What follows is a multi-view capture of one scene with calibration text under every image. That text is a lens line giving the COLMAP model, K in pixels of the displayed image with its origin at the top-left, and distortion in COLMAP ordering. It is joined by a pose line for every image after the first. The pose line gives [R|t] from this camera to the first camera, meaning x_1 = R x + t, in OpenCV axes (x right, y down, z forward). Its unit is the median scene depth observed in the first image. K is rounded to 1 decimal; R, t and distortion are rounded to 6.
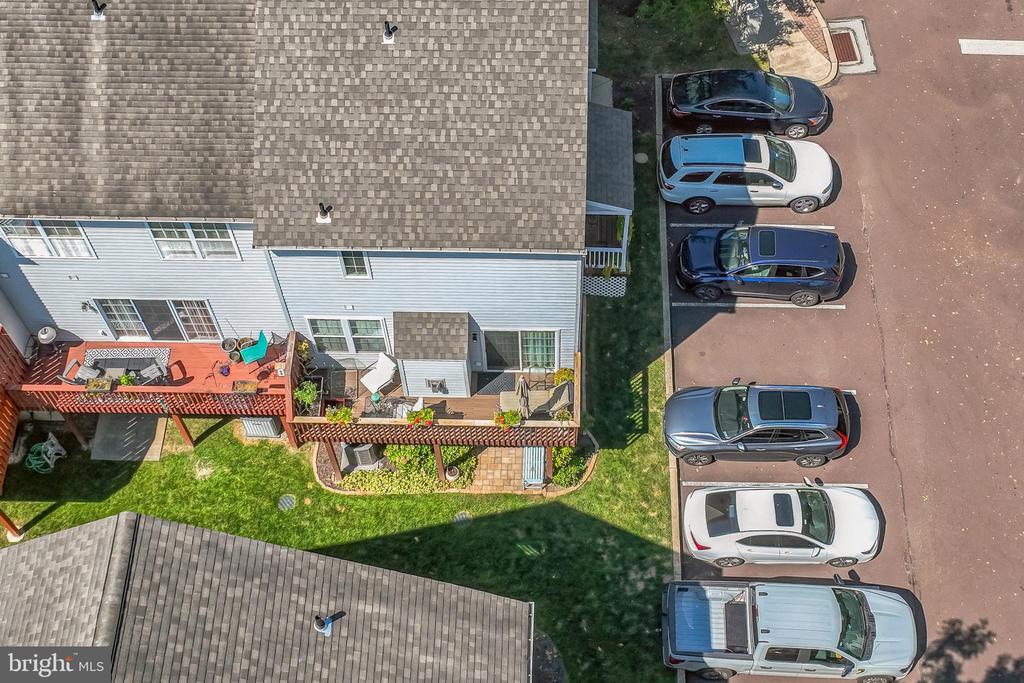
lens RADIAL K [[1293.9, 0, 528.8], [0, 1293.9, 341.0], [0, 0, 1]] dist [0.004187, -0.003487]
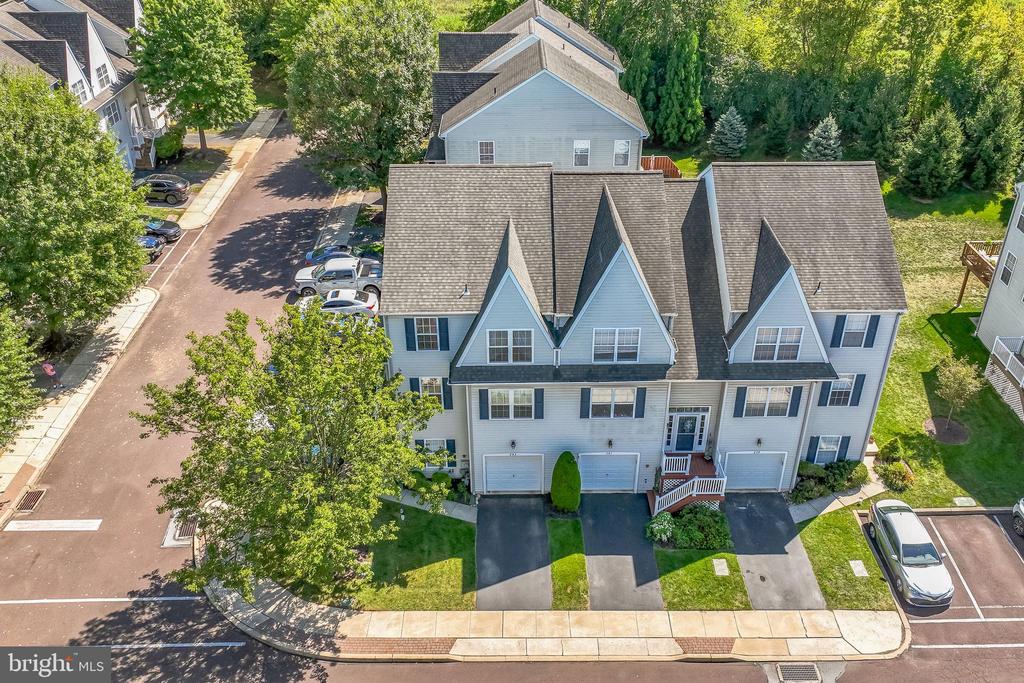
lens RADIAL K [[886.7, 0, 524.7], [0, 886.7, 341.6], [0, 0, 1]] dist [0.001096, 0.008903]
pose [[-0.999209, 0.032751, -0.022547, -0.104517], [-0.023108, -0.016834, 0.999591, -1.459908], [0.032358, 0.999322, 0.017578, 1.050508]]
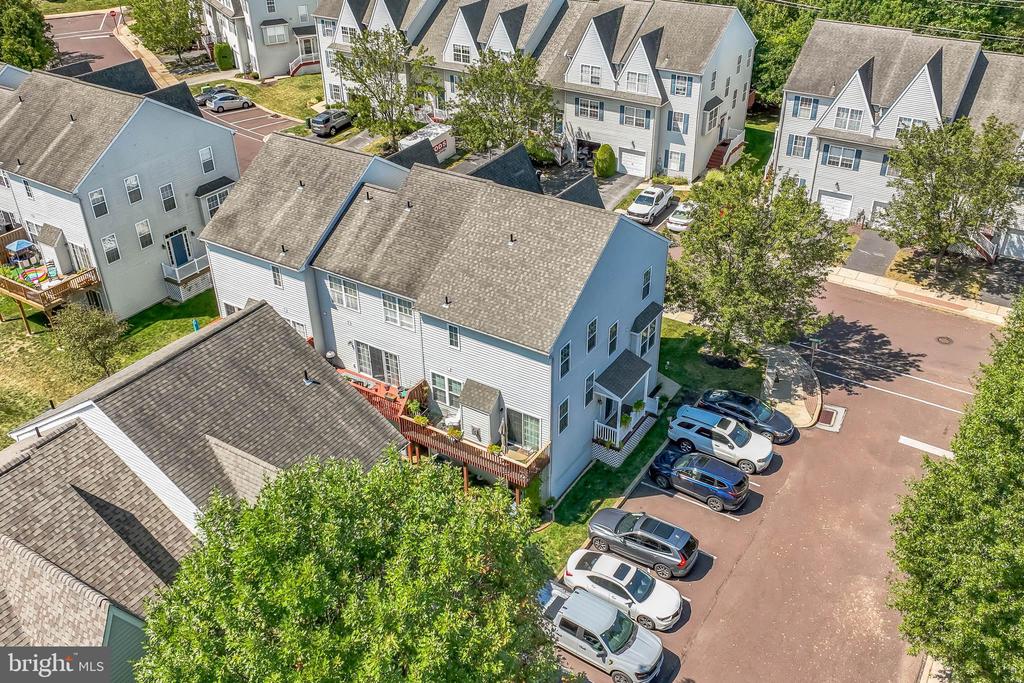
lens RADIAL K [[892.4, 0, 524.9], [0, 892.4, 343.1], [0, 0, 1]] dist [0.005822, -0.005847]
pose [[0.860310, 0.279322, -0.426433, 0.481666], [-0.440971, 0.827462, -0.347636, 0.330883], [0.255755, 0.487119, 0.835047, -0.106785]]
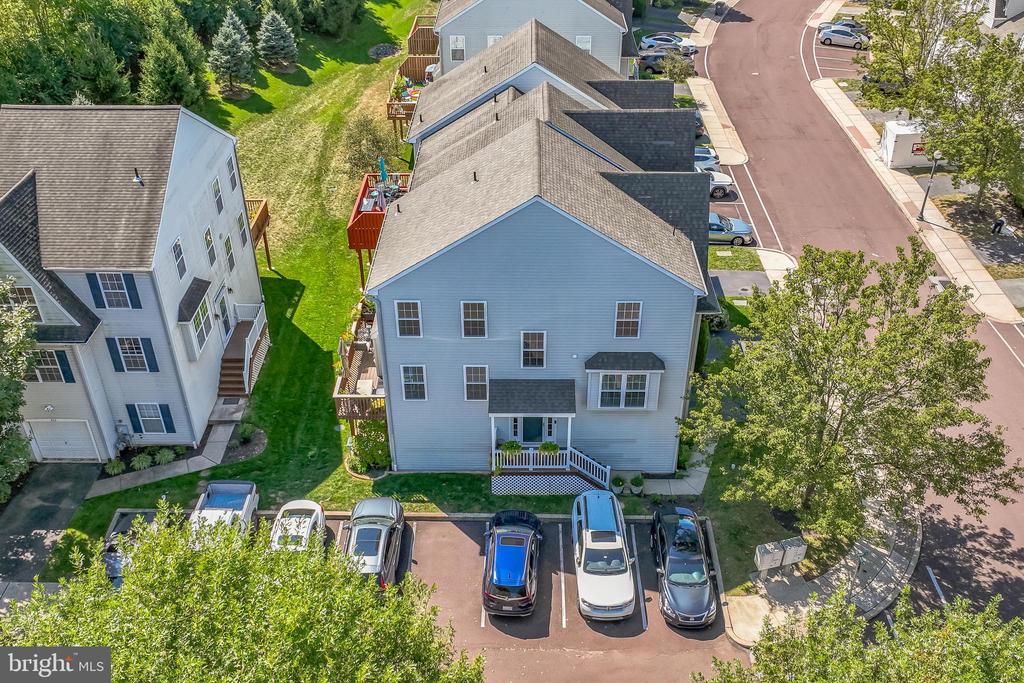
lens RADIAL K [[924.1, 0, 523.3], [0, 924.1, 341.9], [0, 0, 1]] dist [0.005577, -0.007627]
pose [[0.022803, 0.581671, -0.813104, 0.900005], [-0.860571, 0.425359, 0.280155, -0.469599], [0.508820, 0.693346, 0.510269, 0.443576]]
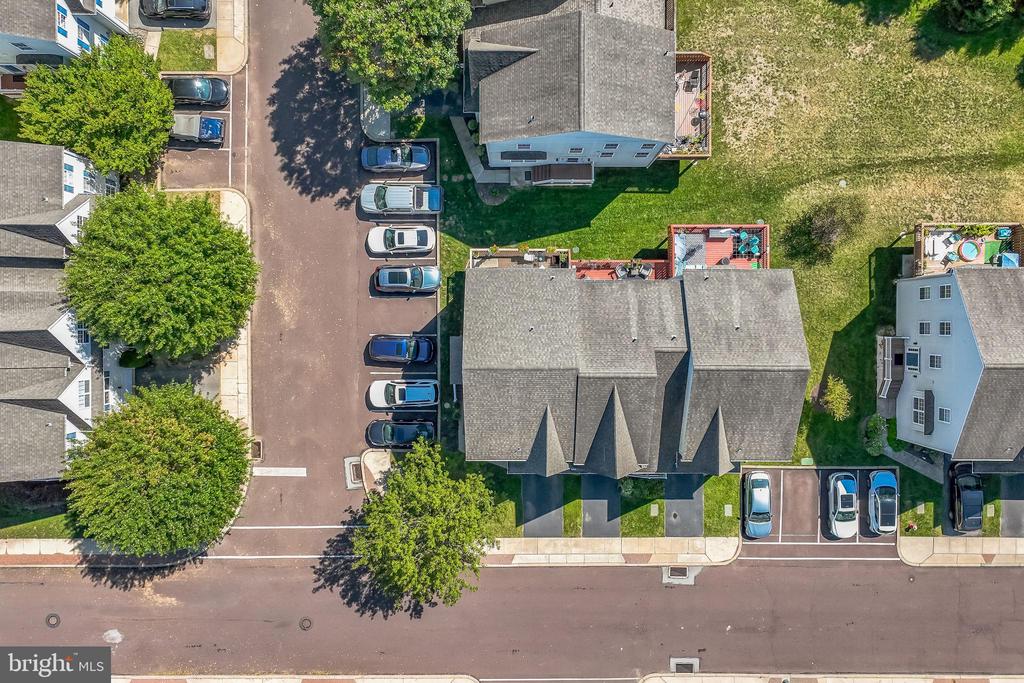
lens RADIAL K [[892.4, 0, 524.9], [0, 892.4, 343.1], [0, 0, 1]] dist [0.005822, -0.005847]
pose [[-0.999711, 0.023184, 0.006307, -0.086919], [-0.017082, -0.870427, 0.492001, -1.046877], [0.016897, 0.491751, 0.870572, -0.613848]]
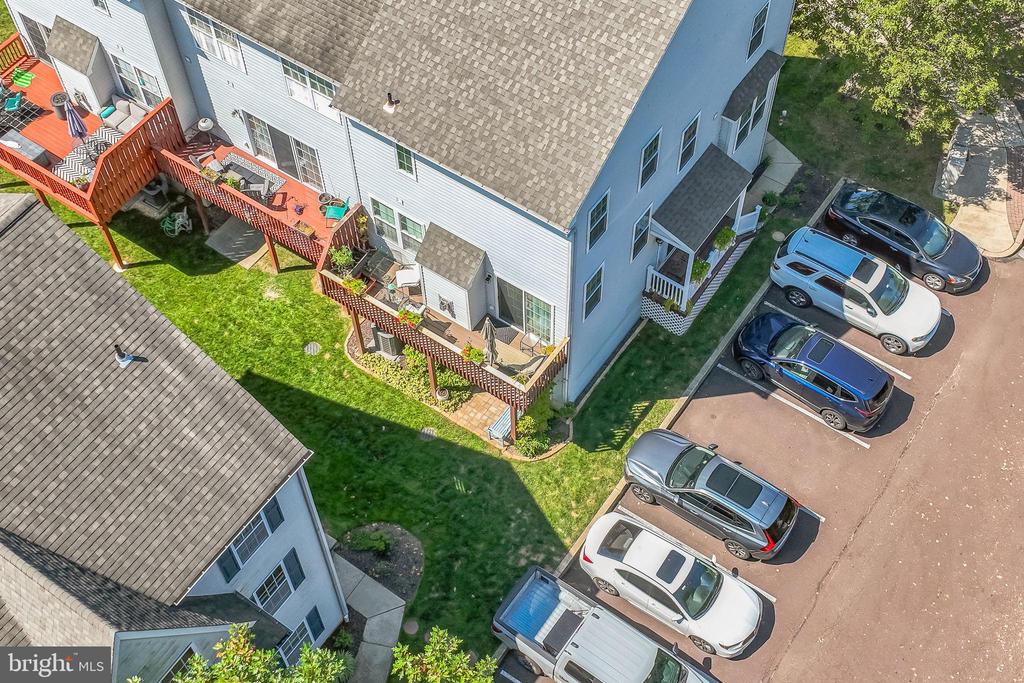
lens RADIAL K [[1253.6, 0, 528.9], [0, 1253.6, 341.1], [0, 0, 1]] dist [-0.000483, 0.015936]
pose [[0.837652, 0.457987, -0.297635, 0.311006], [-0.471973, 0.881180, 0.027616, -0.001425], [0.274918, 0.117344, 0.954280, -0.000997]]
